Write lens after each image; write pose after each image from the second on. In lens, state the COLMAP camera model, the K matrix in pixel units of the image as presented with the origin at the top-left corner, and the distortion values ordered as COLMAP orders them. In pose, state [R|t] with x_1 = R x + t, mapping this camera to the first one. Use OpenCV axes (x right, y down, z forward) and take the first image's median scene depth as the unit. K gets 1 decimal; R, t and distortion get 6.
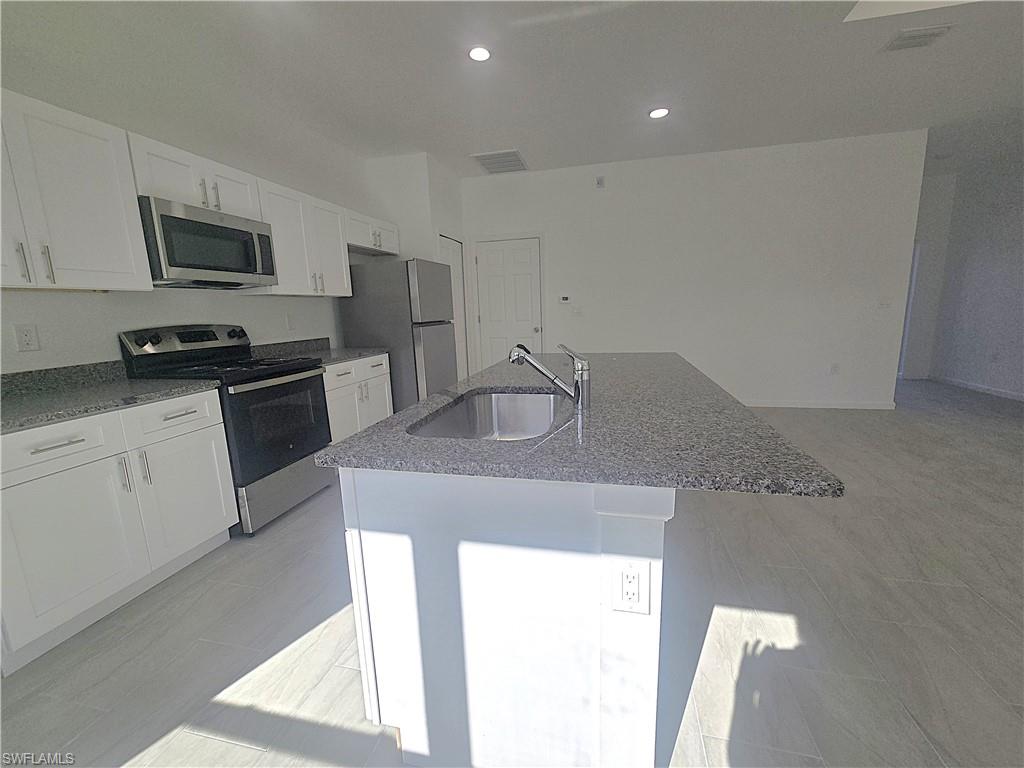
lens RADIAL K [[420.5, 0, 516.3], [0, 420.5, 382.0], [0, 0, 1]] dist [-0.002794, -0.000272]
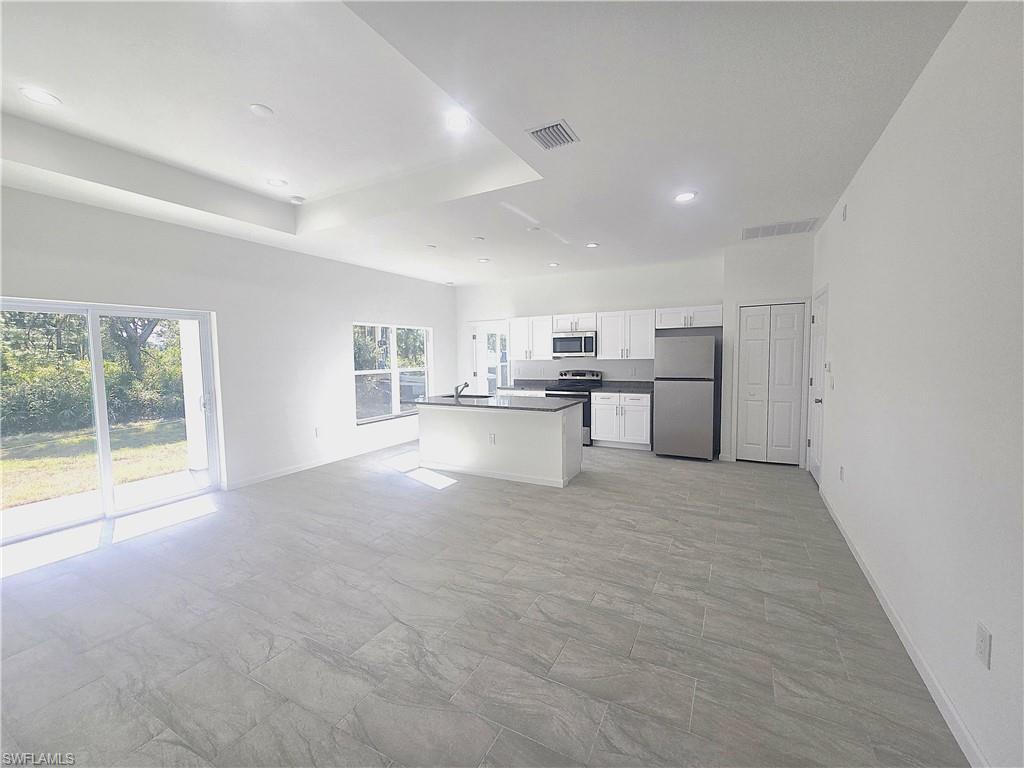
lens RADIAL K [[420.5, 0, 516.3], [0, 420.5, 382.0], [0, 0, 1]] dist [-0.002794, -0.000272]
pose [[-0.255552, 0.096258, -0.961991, 1.892494], [-0.145326, 0.979901, 0.136655, -0.356997], [0.955810, 0.174725, -0.236427, 1.198983]]
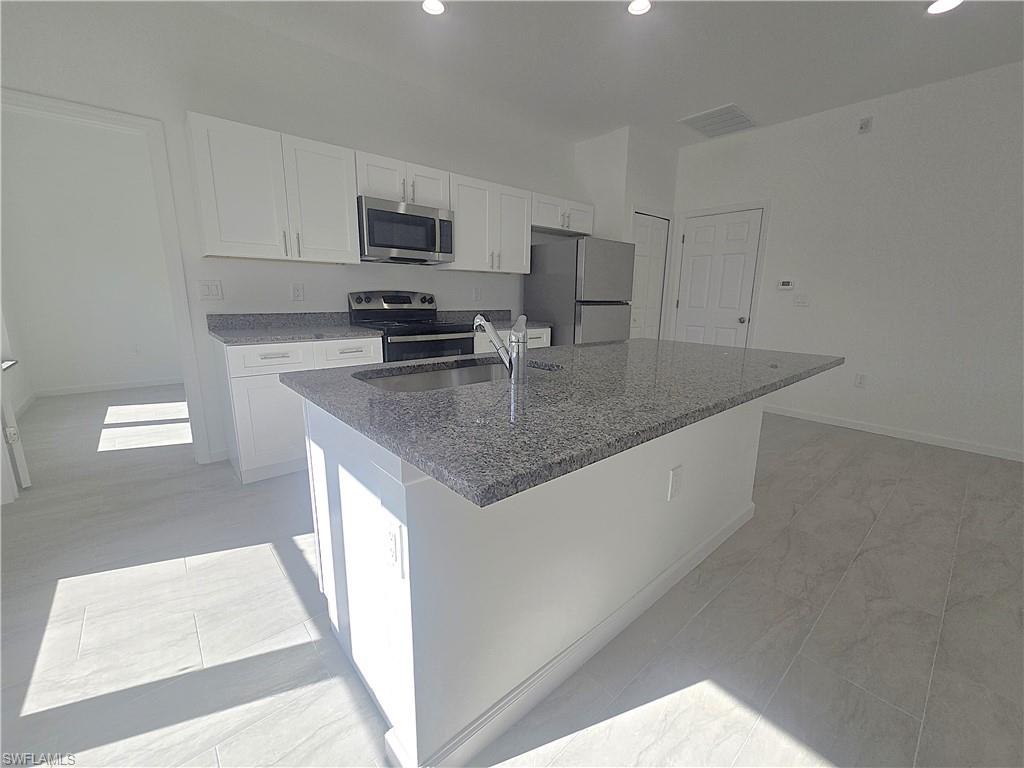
lens RADIAL K [[420.5, 0, 516.3], [0, 420.5, 382.0], [0, 0, 1]] dist [-0.002794, -0.000272]
pose [[0.813218, 0.160573, -0.559368, 0.326657], [-0.141553, 0.986892, 0.077506, -0.006372], [0.564481, 0.016151, 0.825288, 0.103891]]
